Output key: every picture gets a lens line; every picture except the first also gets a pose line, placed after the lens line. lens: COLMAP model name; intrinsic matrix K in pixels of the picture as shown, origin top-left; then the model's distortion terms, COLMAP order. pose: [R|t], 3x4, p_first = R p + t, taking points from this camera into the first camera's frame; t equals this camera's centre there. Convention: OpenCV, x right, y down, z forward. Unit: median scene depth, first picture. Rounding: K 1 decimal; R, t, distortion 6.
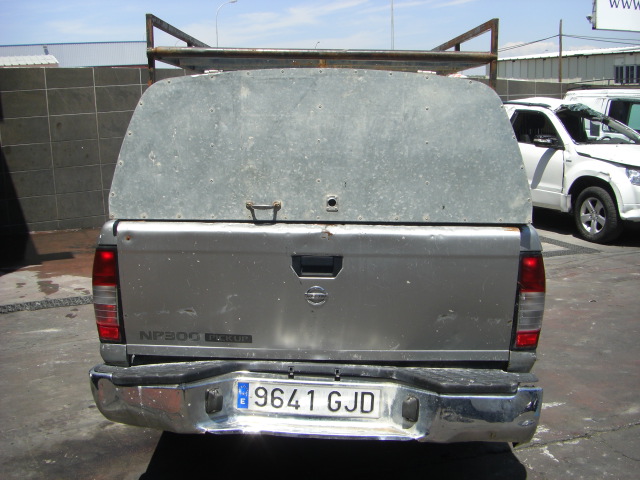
lens RADIAL K [[715.2, 0, 320.0], [0, 715.2, 240.0], [0, 0, 1]] dist [-0.185534, 0.140473]
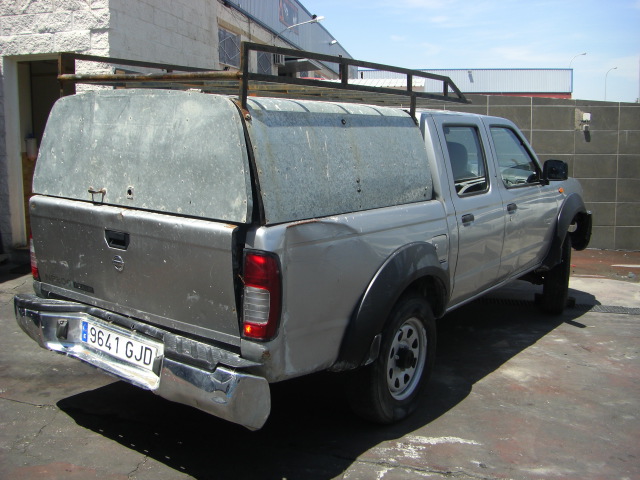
lens RADIAL K [[715.2, 0, 320.0], [0, 715.2, 240.0], [0, 0, 1]] dist [-0.185534, 0.140473]
pose [[0.828928, 0.111676, -0.548094, 0.972158], [-0.131801, 0.991273, 0.002642, -0.014779], [0.543606, 0.070050, 0.836412, 0.121161]]
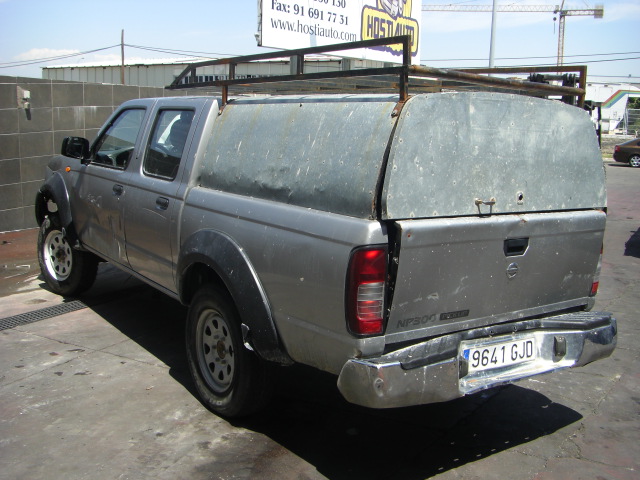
lens RADIAL K [[715.2, 0, 320.0], [0, 715.2, 240.0], [0, 0, 1]] dist [-0.185534, 0.140473]
pose [[0.803298, -0.072012, 0.591208, -1.006216], [0.078309, 0.996816, 0.015015, -0.022206], [-0.590407, 0.034235, 0.806379, 0.172766]]
